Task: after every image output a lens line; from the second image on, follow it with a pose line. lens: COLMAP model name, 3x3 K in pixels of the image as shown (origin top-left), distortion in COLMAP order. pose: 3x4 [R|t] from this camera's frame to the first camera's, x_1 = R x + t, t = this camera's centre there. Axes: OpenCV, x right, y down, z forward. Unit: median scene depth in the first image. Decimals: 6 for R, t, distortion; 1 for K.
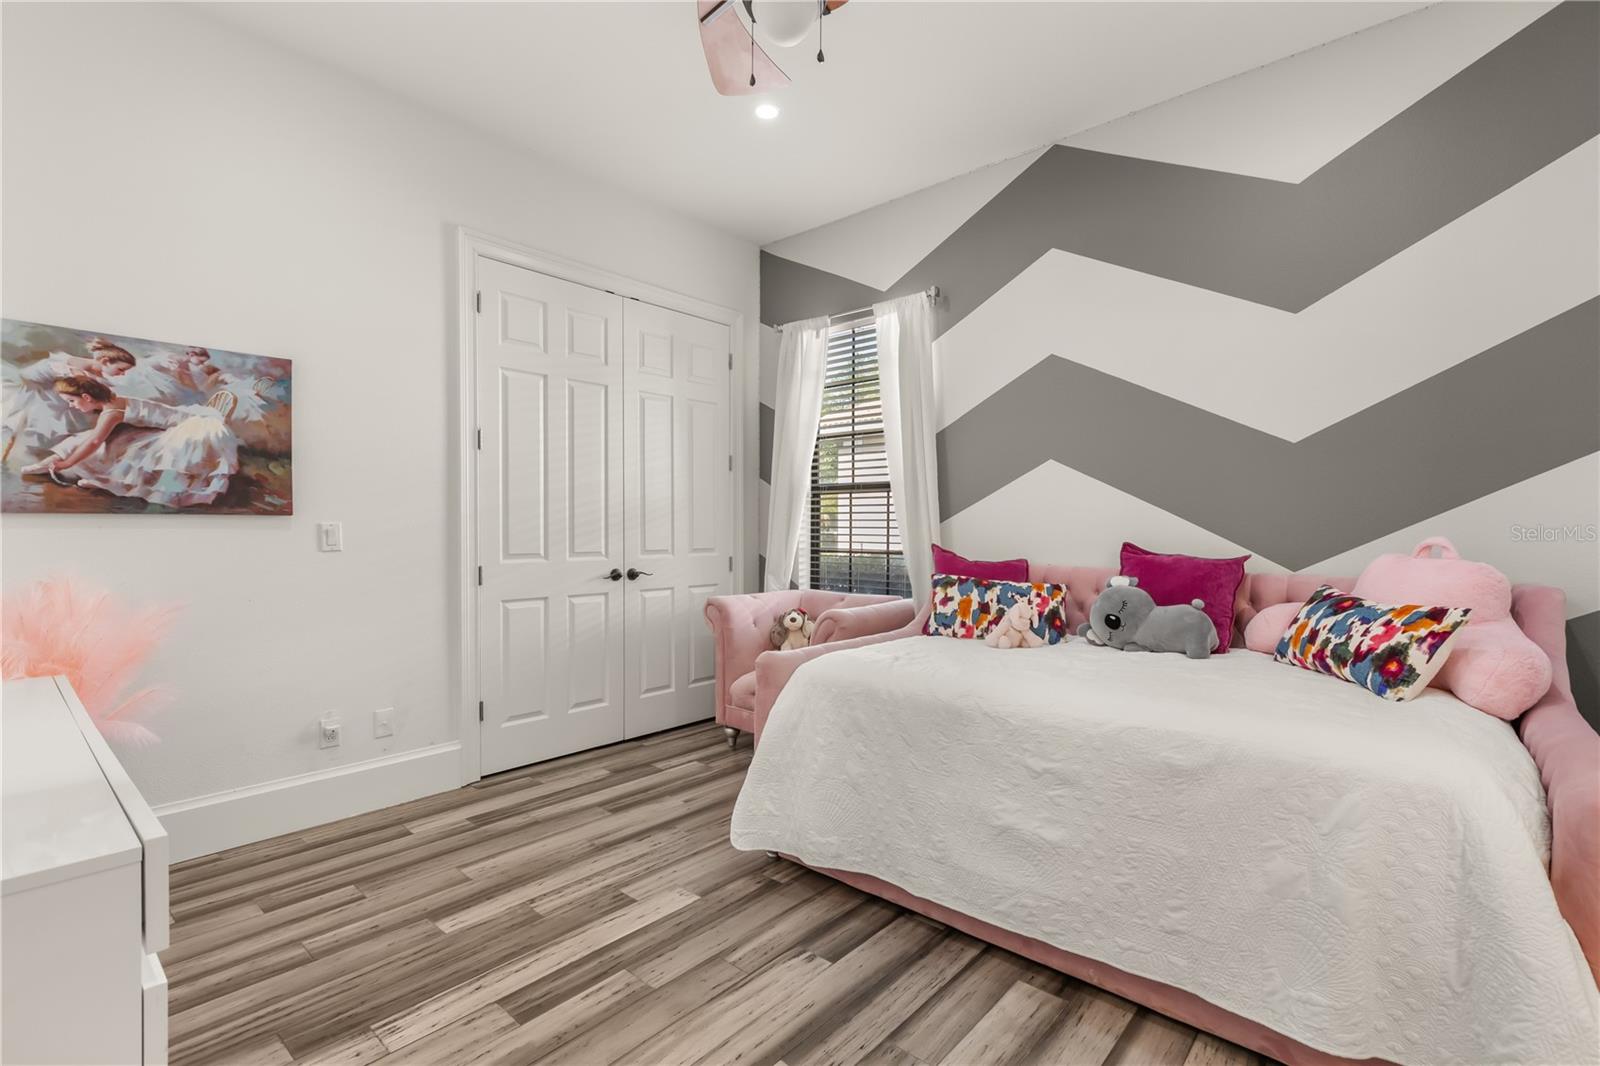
lens RADIAL K [[716.7, 0, 799.9], [0, 716.7, 528.5], [0, 0, 1]] dist [-0.000788, 0.001799]
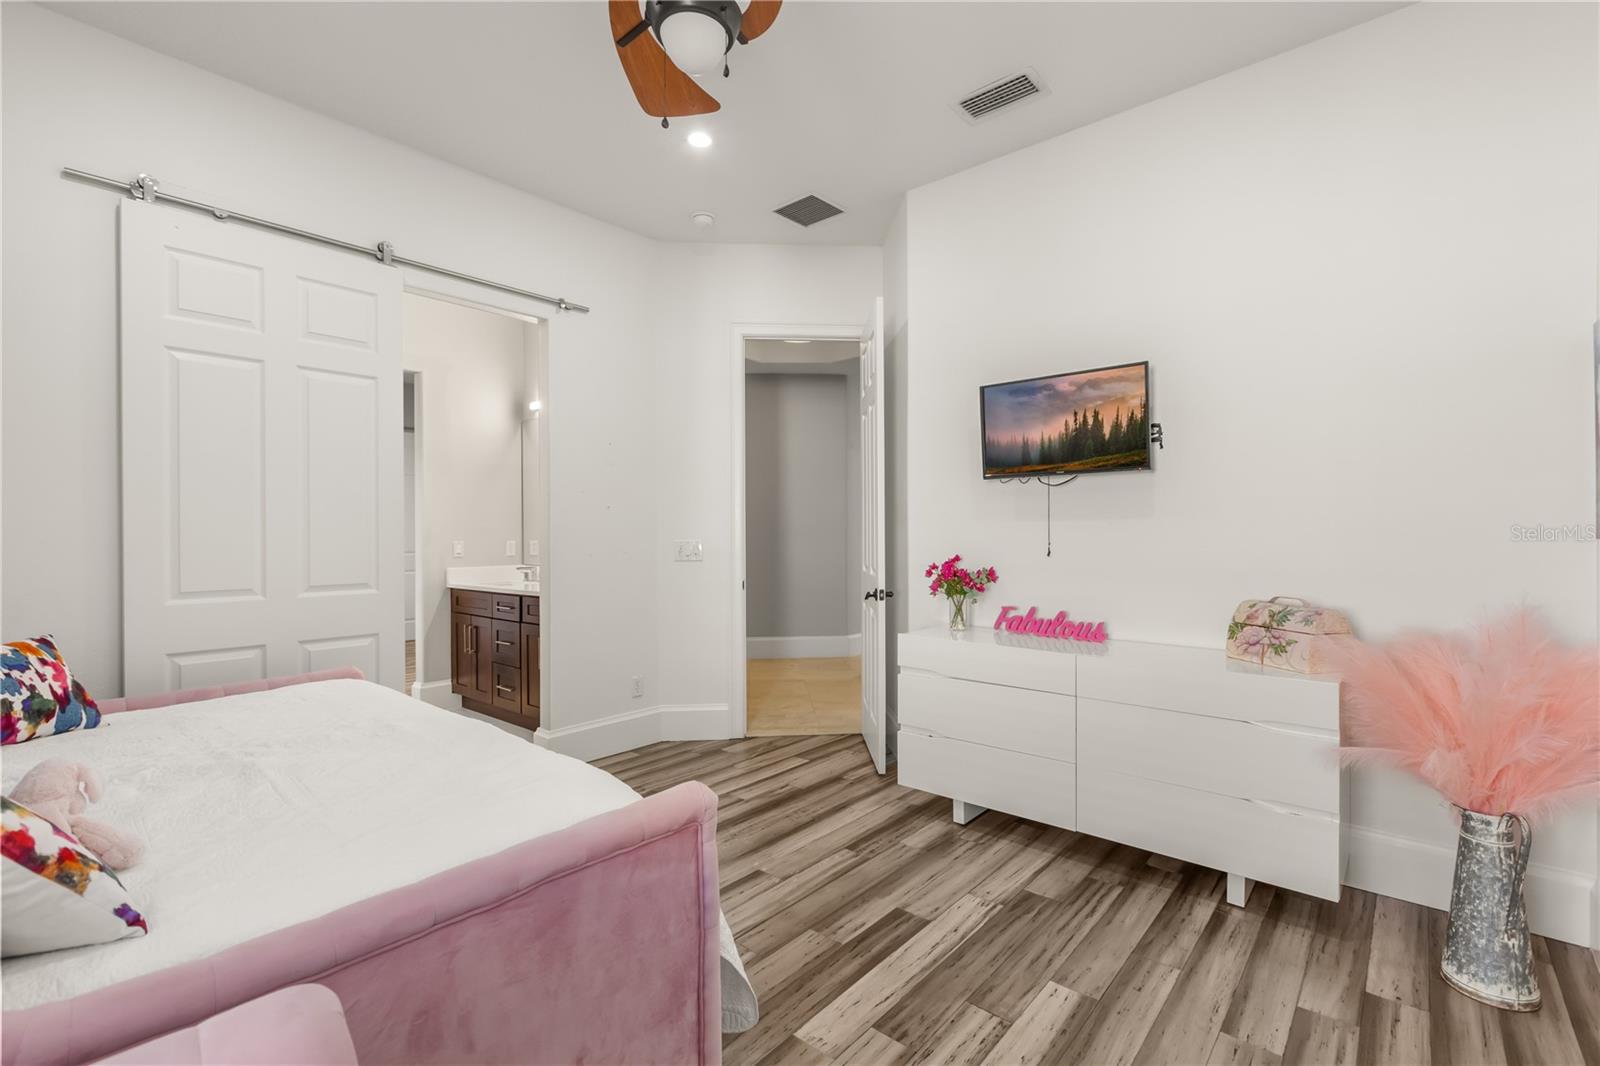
lens RADIAL K [[716.7, 0, 789.9], [0, 716.7, 539.1], [0, 0, 1]] dist [-0.000788, 0.001799]
pose [[-0.999964, 0.003521, 0.007711, -0.158404], [0.003562, 0.999980, 0.005247, -0.029675], [-0.007692, 0.005274, -0.999957, 1.978503]]
